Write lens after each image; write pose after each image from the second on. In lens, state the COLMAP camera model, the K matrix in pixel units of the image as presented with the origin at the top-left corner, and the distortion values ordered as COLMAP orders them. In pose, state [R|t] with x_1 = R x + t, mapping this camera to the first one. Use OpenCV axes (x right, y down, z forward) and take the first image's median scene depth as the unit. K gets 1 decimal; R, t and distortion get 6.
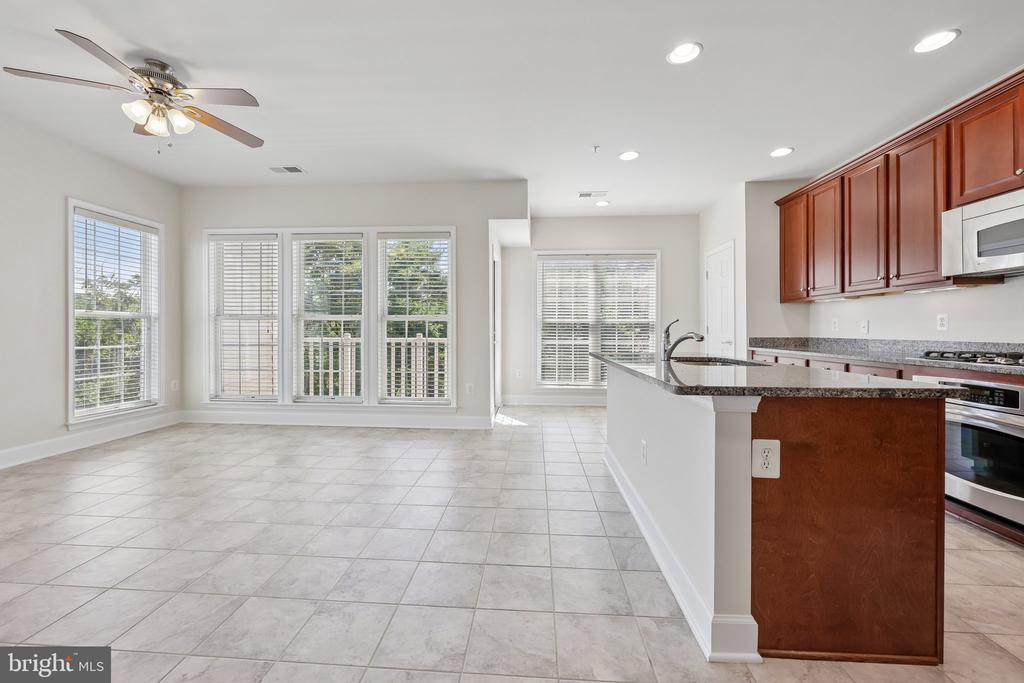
lens RADIAL K [[416.0, 0, 507.5], [0, 416.0, 333.2], [0, 0, 1]] dist [0.007081, 0.000175]
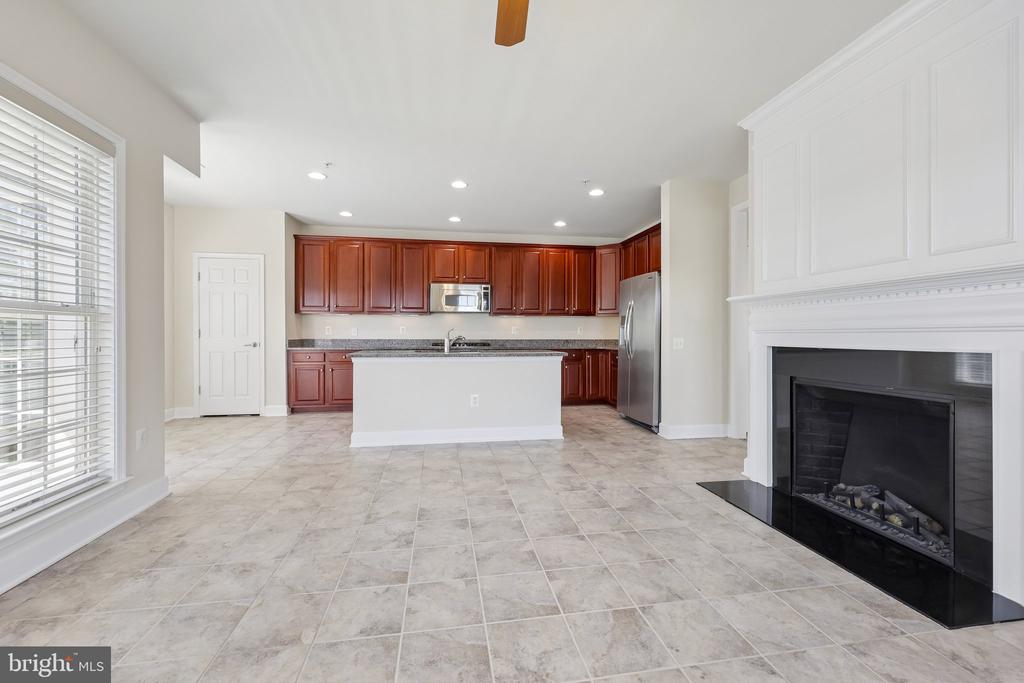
lens RADIAL K [[416.0, 0, 507.5], [0, 416.0, 333.2], [0, 0, 1]] dist [0.007081, 0.000175]
pose [[-0.232006, -0.002879, 0.972710, -1.577955], [0.001975, 0.999992, 0.003431, -0.023272], [-0.972712, 0.002717, -0.231999, 1.348603]]
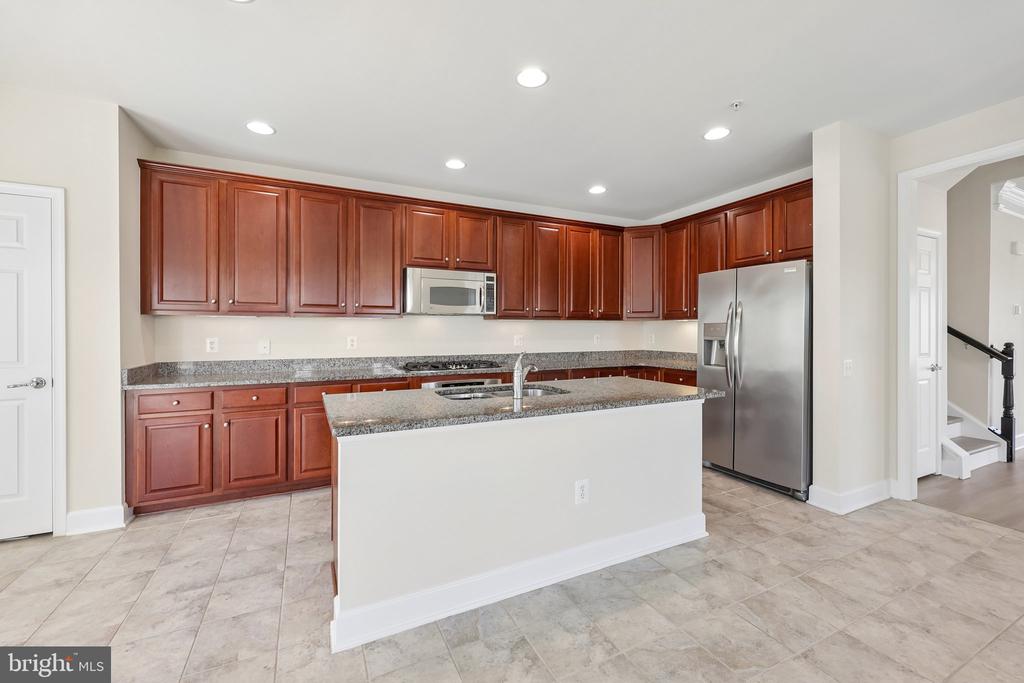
lens RADIAL K [[416.8, 0, 509.3], [0, 416.8, 330.6], [0, 0, 1]] dist [0.002433, 0.000165]
pose [[-0.500240, -0.002919, 0.865882, -0.435709], [0.003062, 0.999982, 0.005140, -0.095694], [-0.865881, 0.005223, -0.500222, 1.697589]]
